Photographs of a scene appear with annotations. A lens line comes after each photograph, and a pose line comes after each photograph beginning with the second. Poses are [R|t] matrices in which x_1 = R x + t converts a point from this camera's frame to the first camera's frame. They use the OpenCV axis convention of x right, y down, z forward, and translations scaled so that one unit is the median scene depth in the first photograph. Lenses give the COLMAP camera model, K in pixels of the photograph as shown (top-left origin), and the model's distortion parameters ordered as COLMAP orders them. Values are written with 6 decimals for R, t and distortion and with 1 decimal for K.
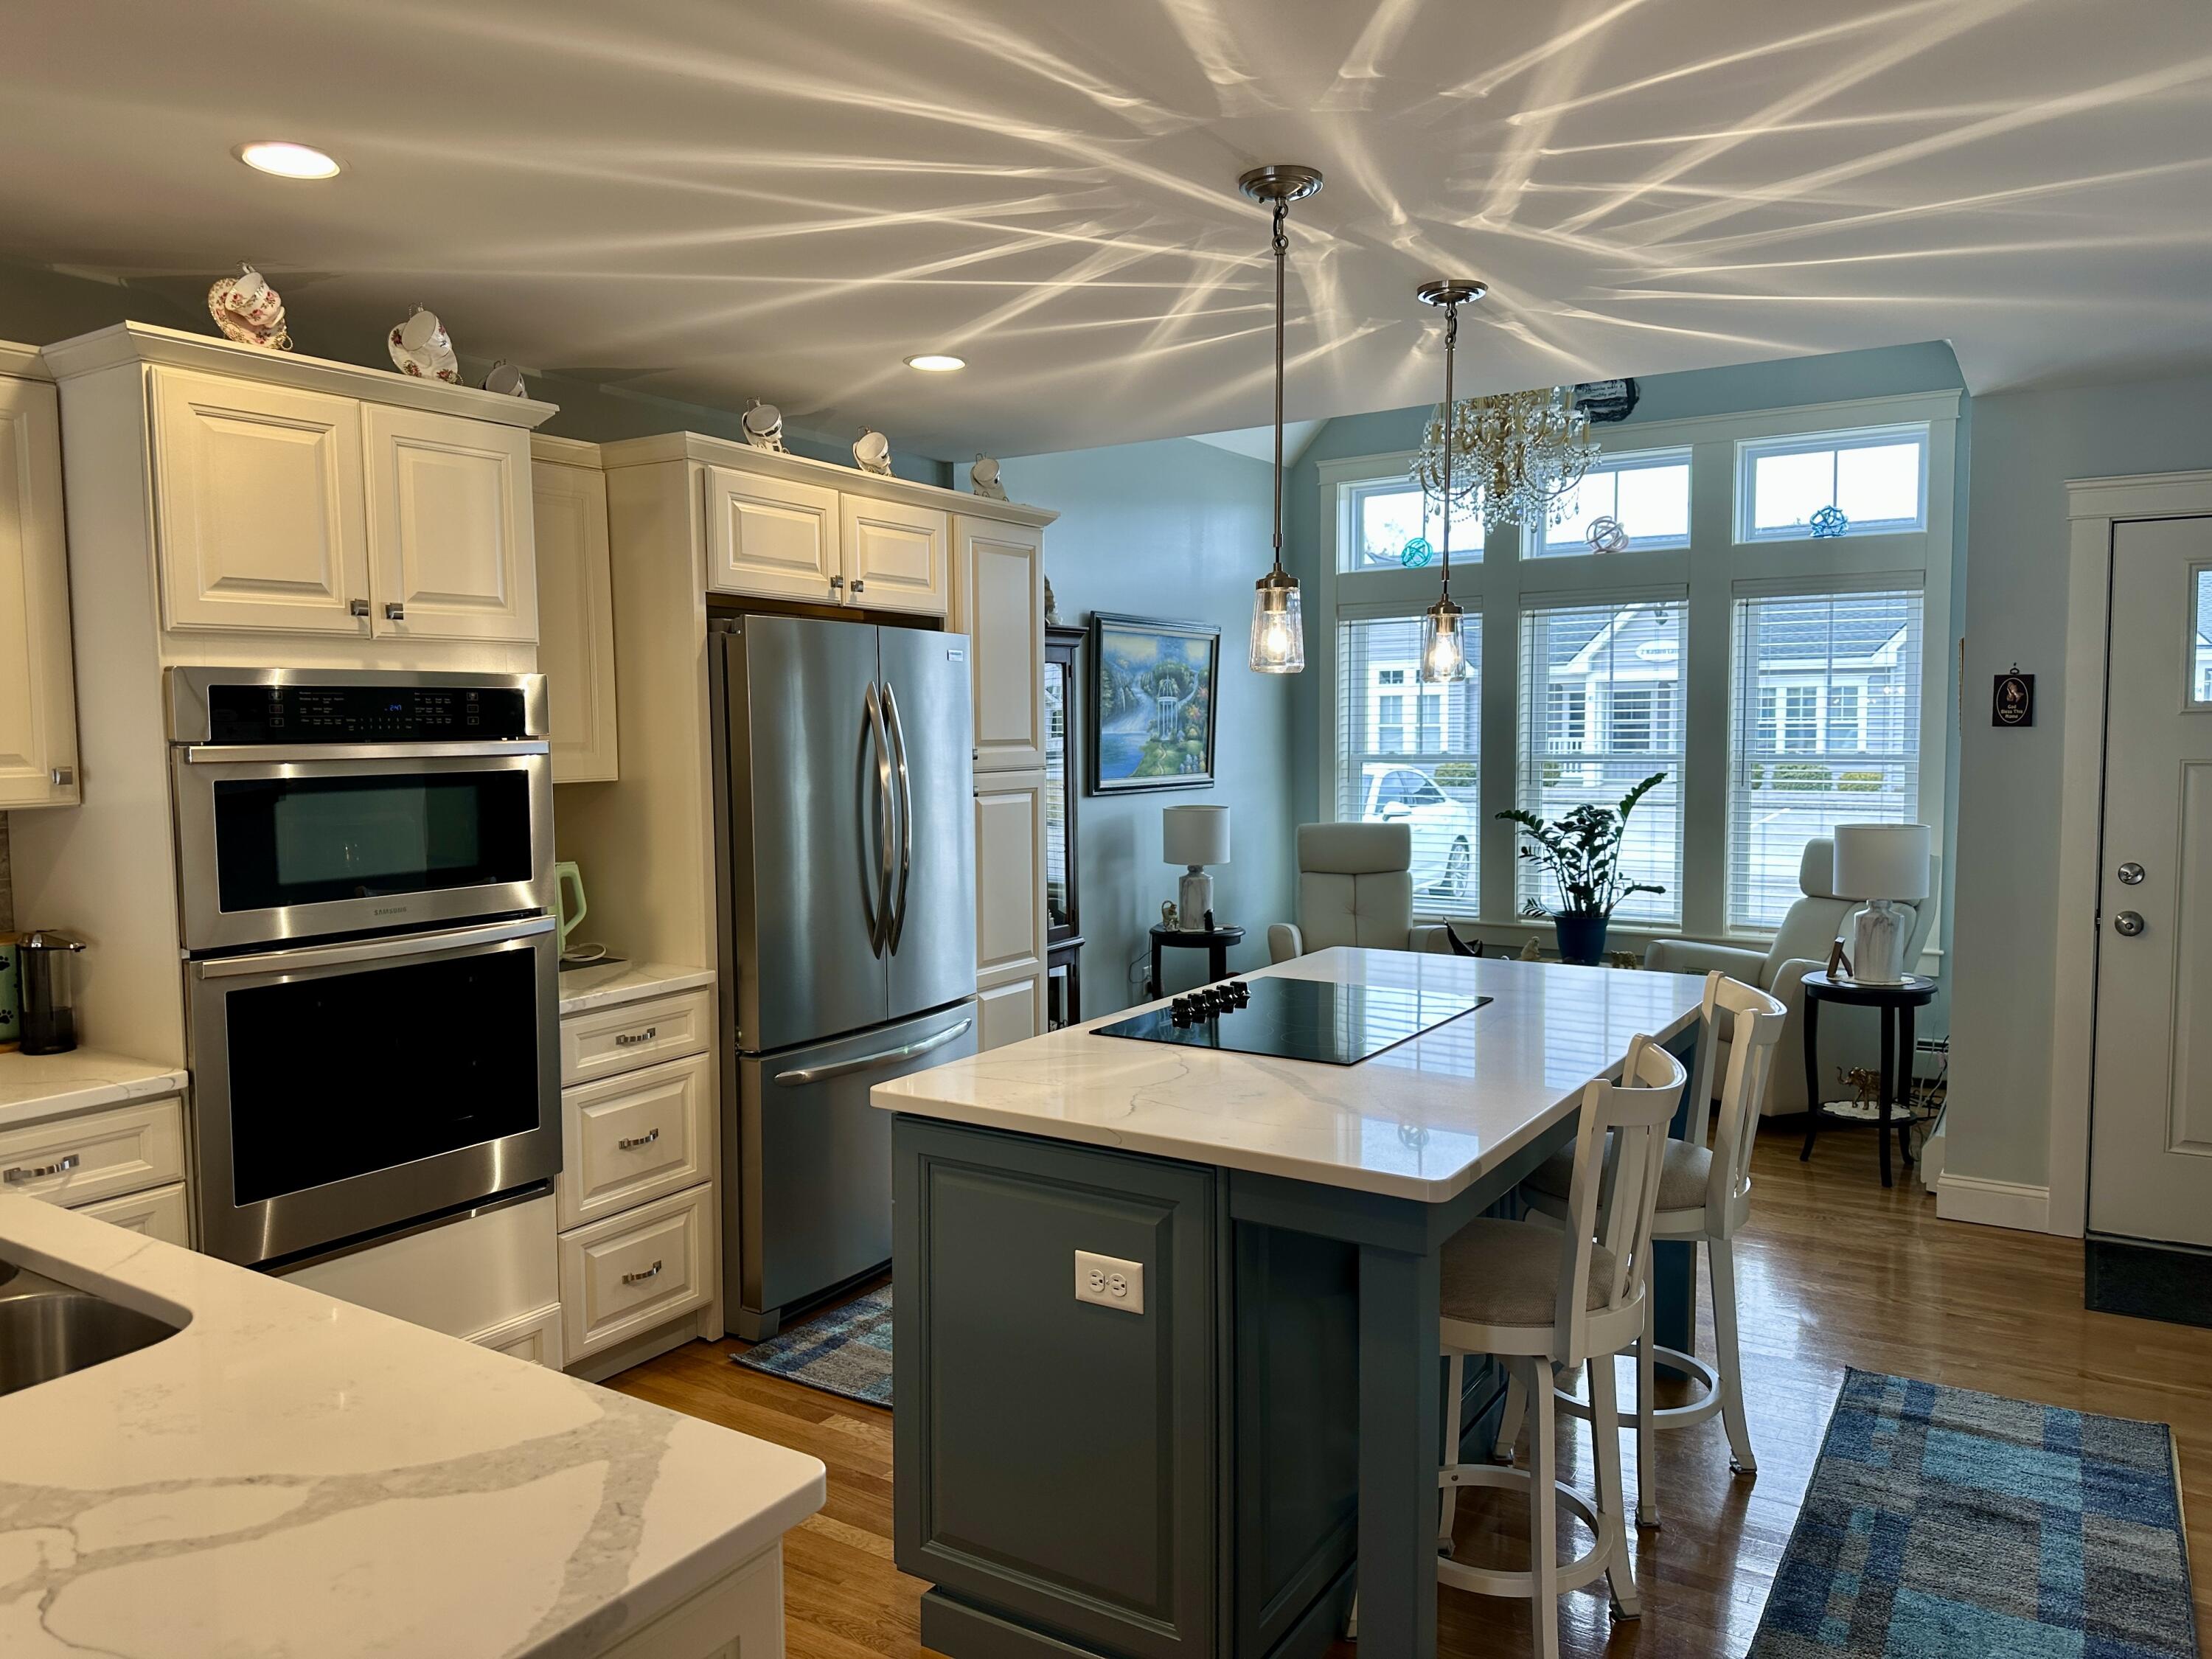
lens RADIAL K [[1566.0, 0, 1094.8], [0, 1566.0, 837.4], [0, 0, 1]] dist [0.080789, -0.099776]
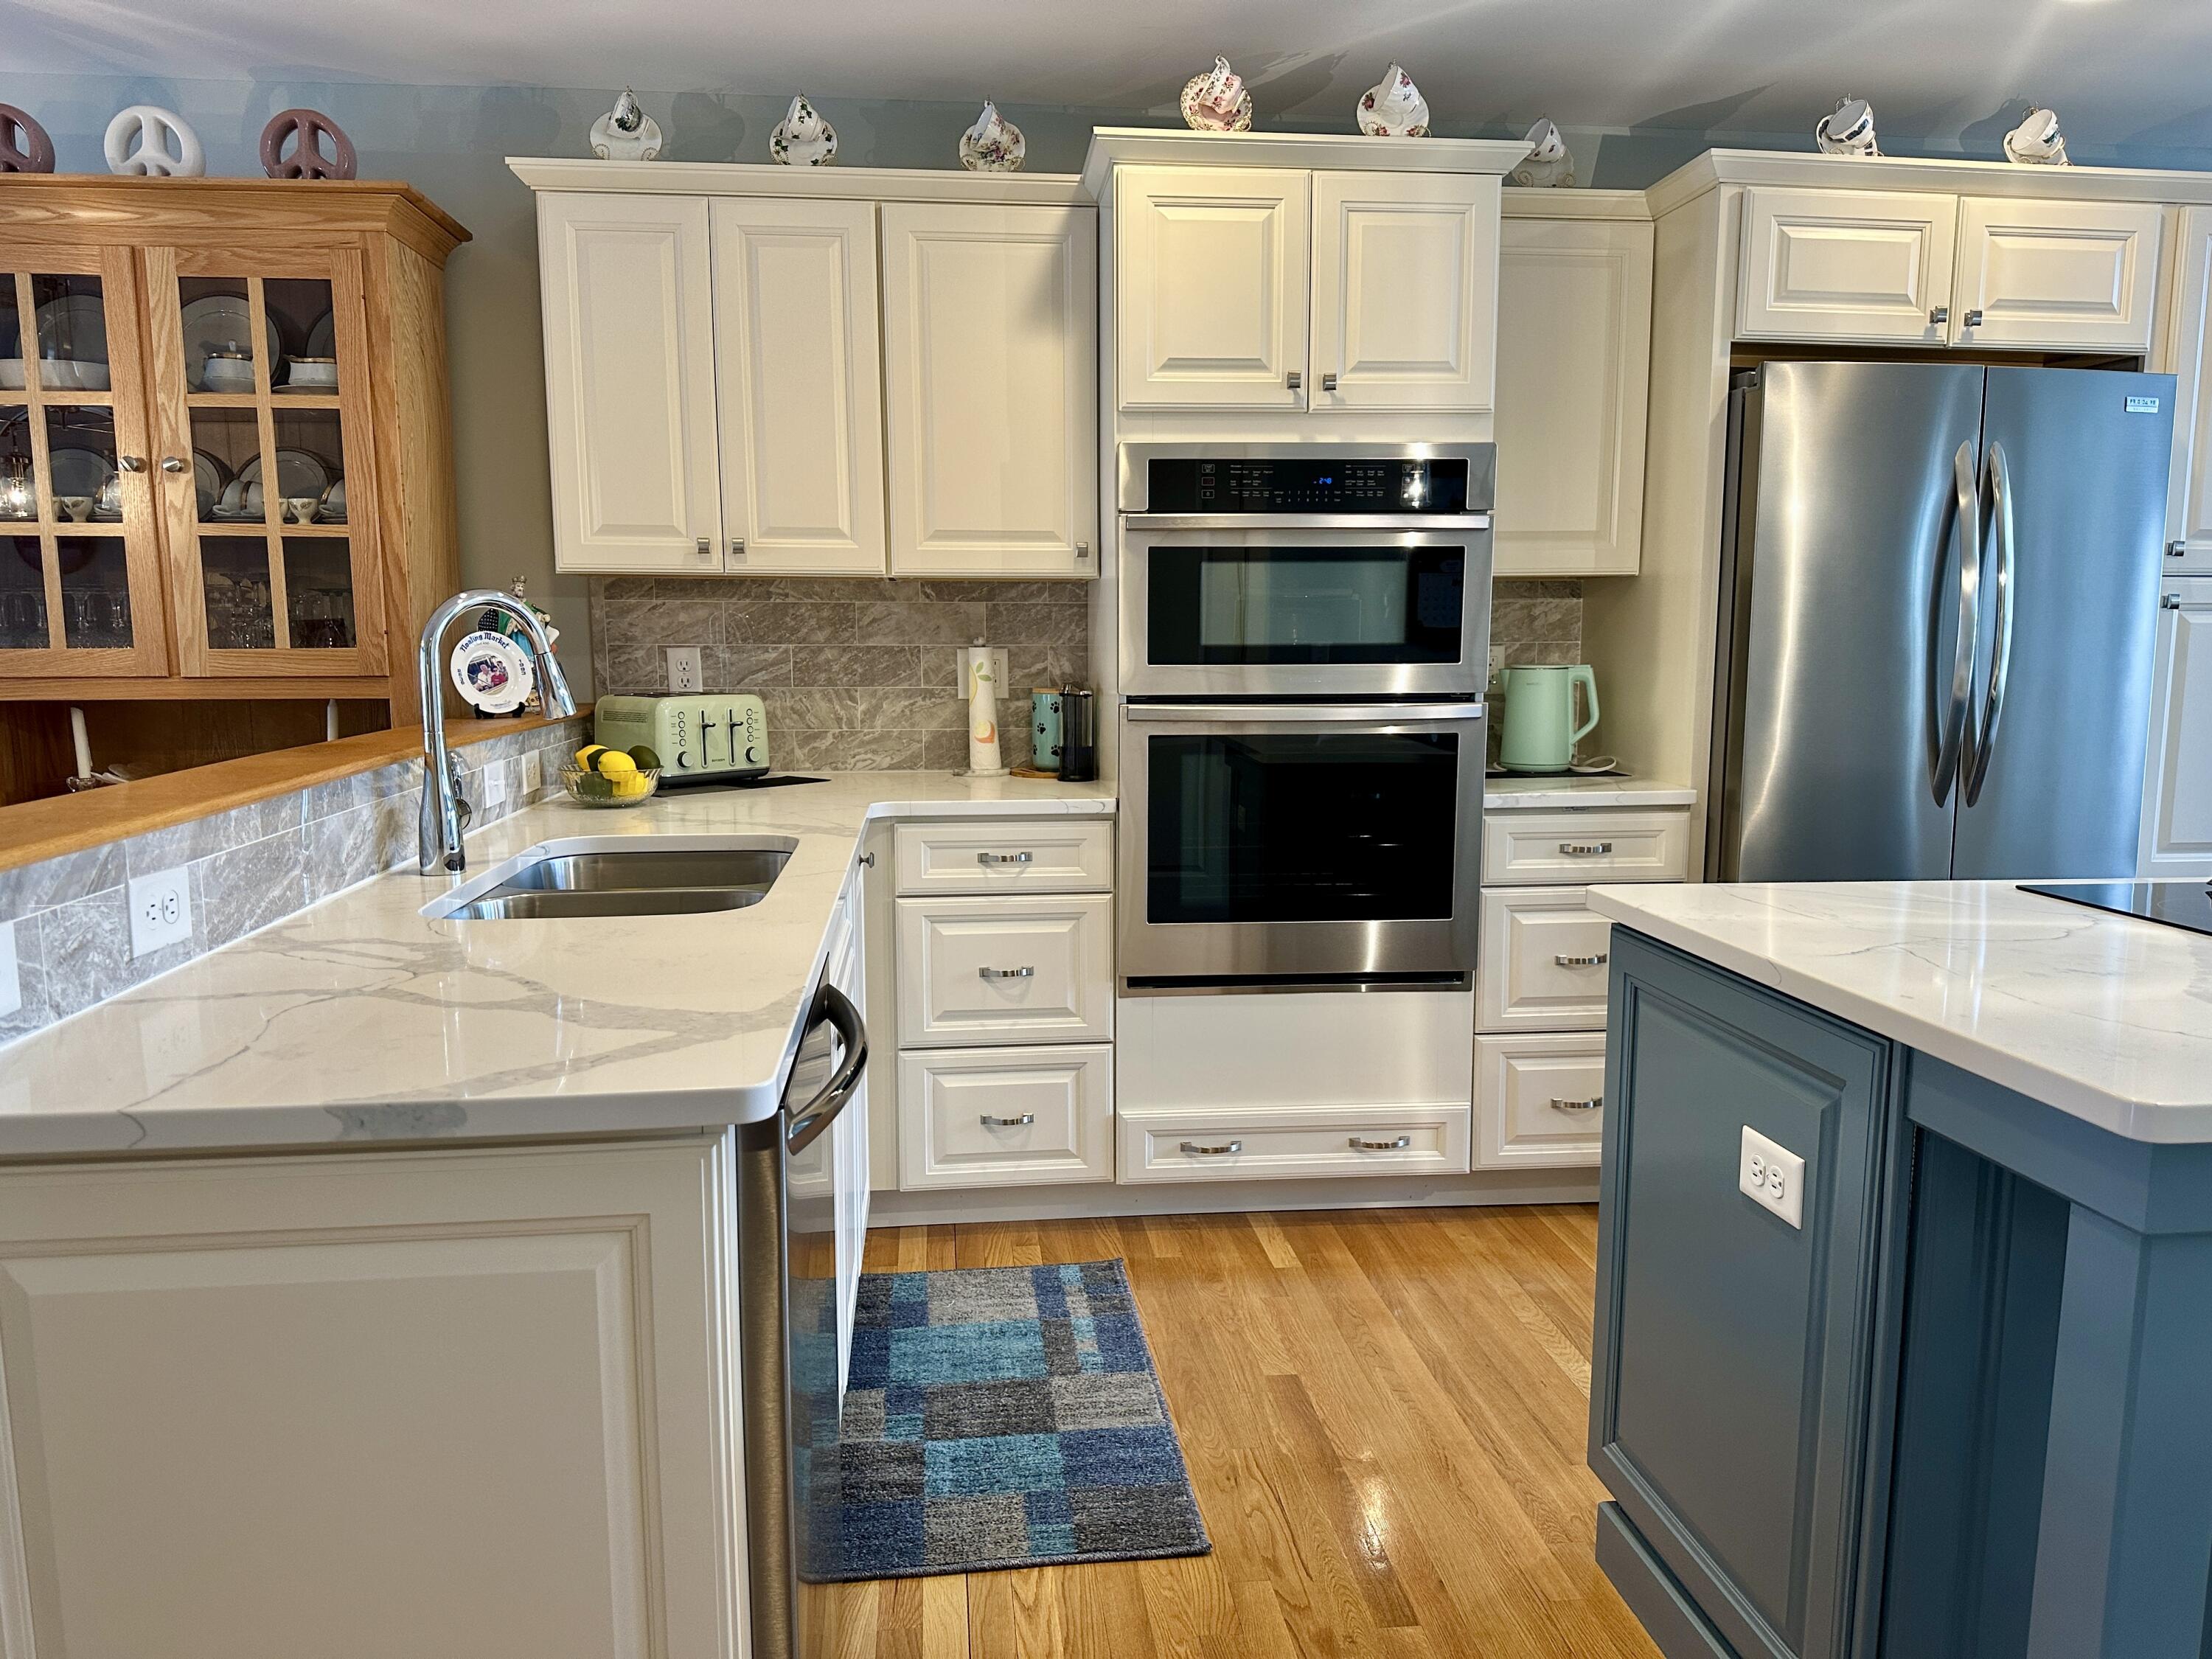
lens RADIAL K [[1566.0, 0, 1138.3], [0, 1566.0, 867.2], [0, 0, 1]] dist [0.080789, -0.099776]
pose [[0.629044, 0.121723, -0.767780, 0.293831], [-0.064767, 0.992437, 0.104276, 0.067724], [0.774667, -0.015867, 0.632171, 0.254349]]
